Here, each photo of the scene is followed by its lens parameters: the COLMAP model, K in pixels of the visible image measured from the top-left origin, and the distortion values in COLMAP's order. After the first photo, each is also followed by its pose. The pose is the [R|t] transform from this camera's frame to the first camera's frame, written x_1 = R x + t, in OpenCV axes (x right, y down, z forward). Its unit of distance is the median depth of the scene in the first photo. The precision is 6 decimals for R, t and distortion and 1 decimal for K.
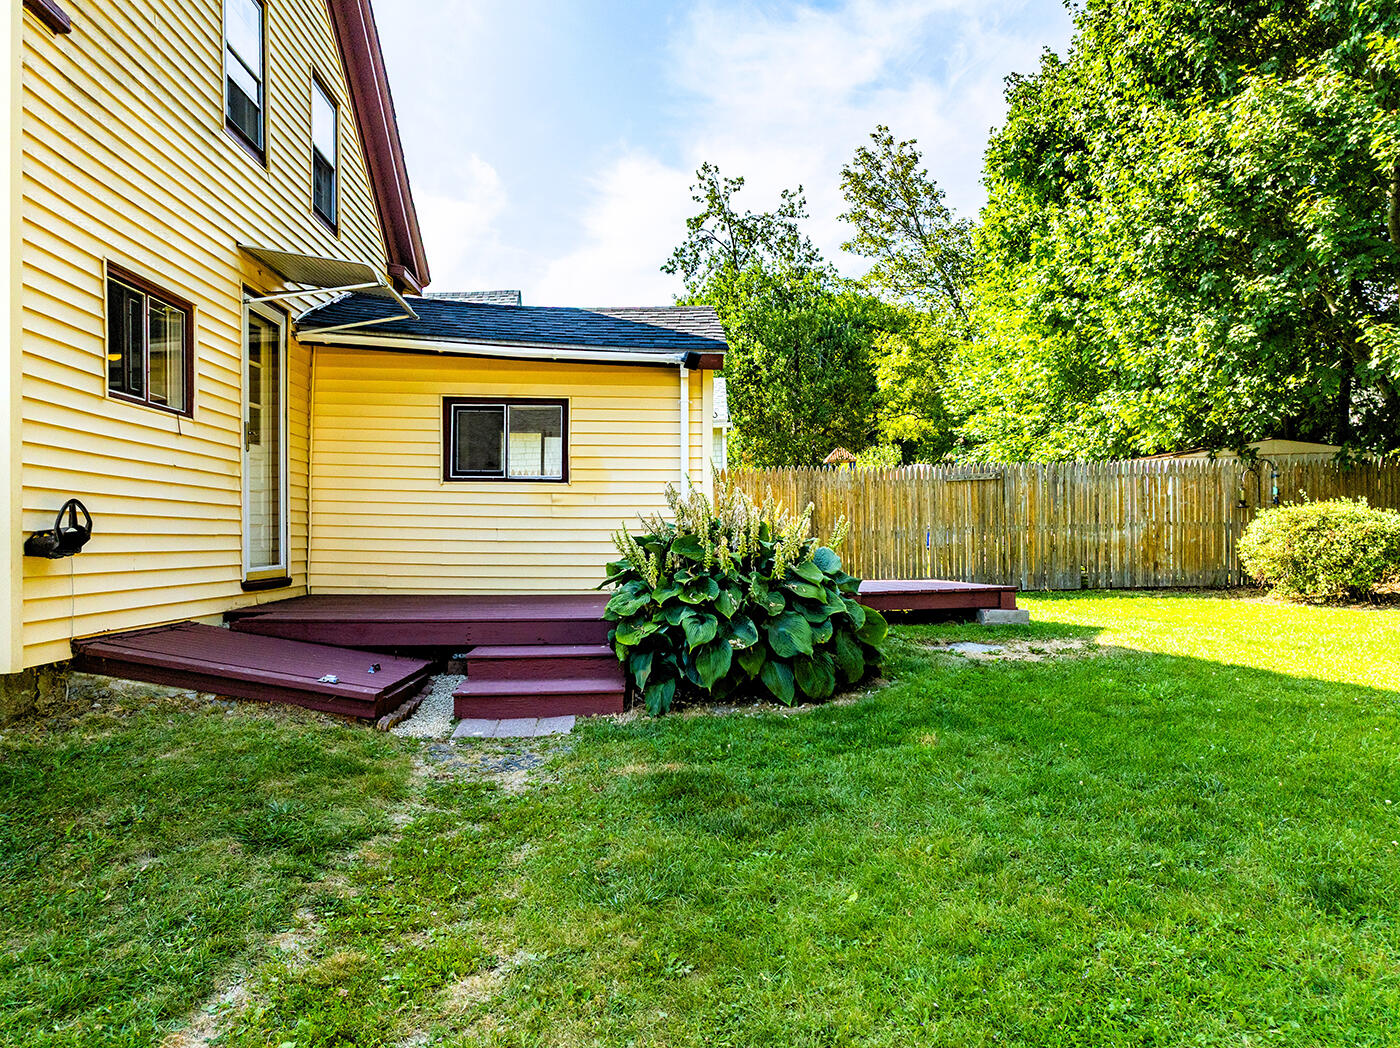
lens RADIAL K [[1019.9, 0, 691.1], [0, 1019.9, 532.1], [0, 0, 1]] dist [-0.025316, 0.010082]
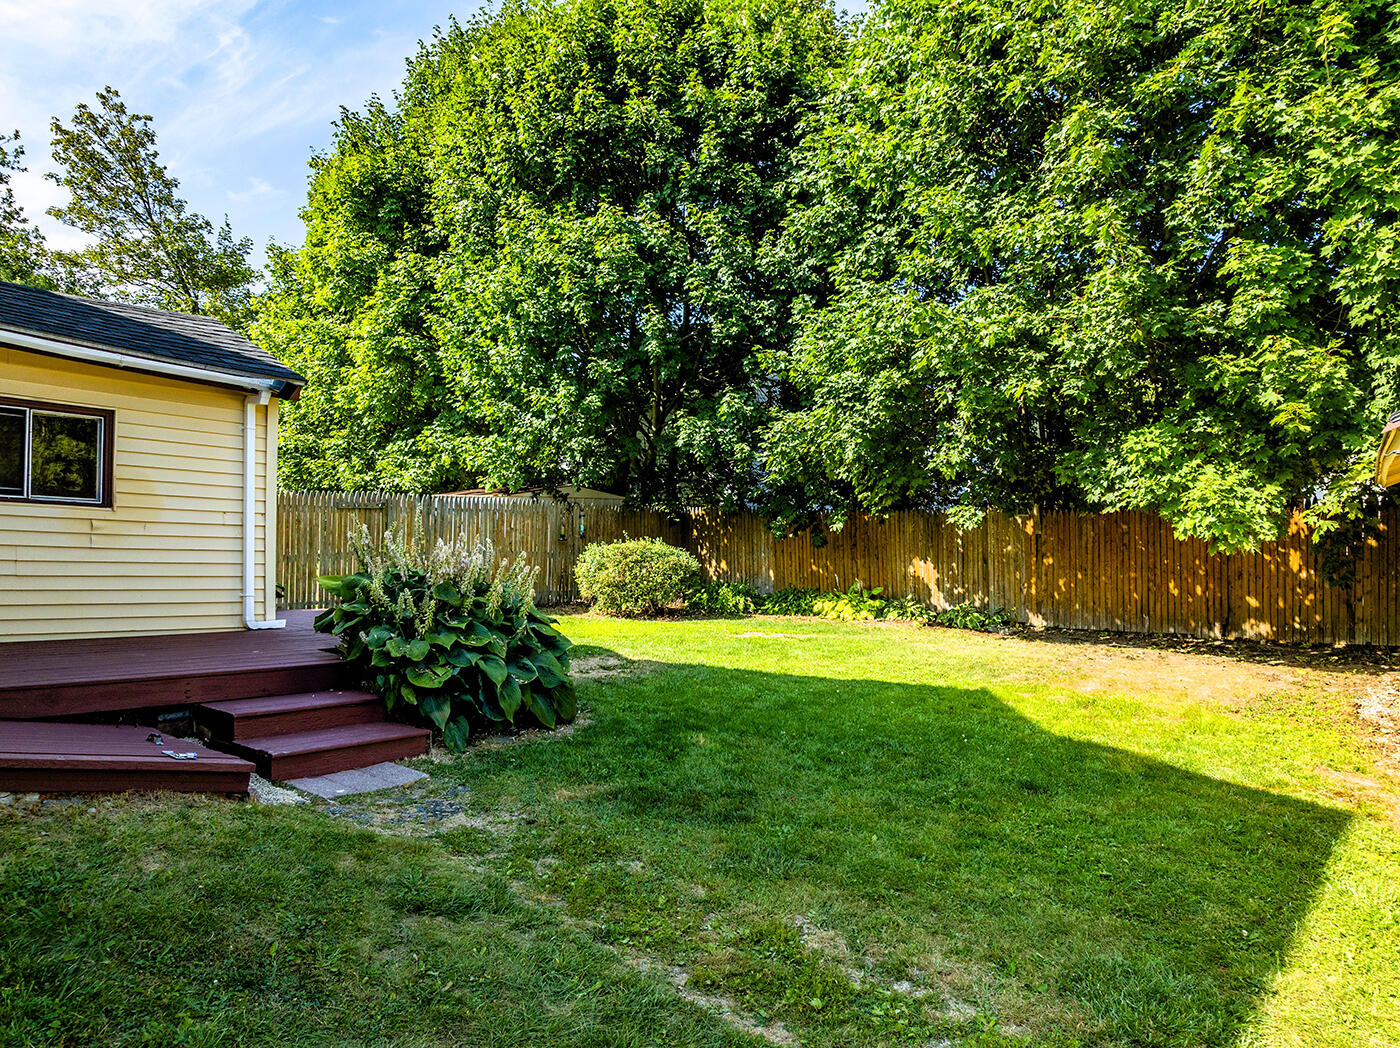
lens RADIAL K [[1019.9, 0, 677.8], [0, 1019.9, 573.5], [0, 0, 1]] dist [-0.025316, 0.010082]
pose [[0.684329, 0.000393, 0.729174, -0.292388], [-0.024375, 0.999453, 0.022338, -0.016718], [-0.728766, -0.033060, 0.683964, 0.045249]]
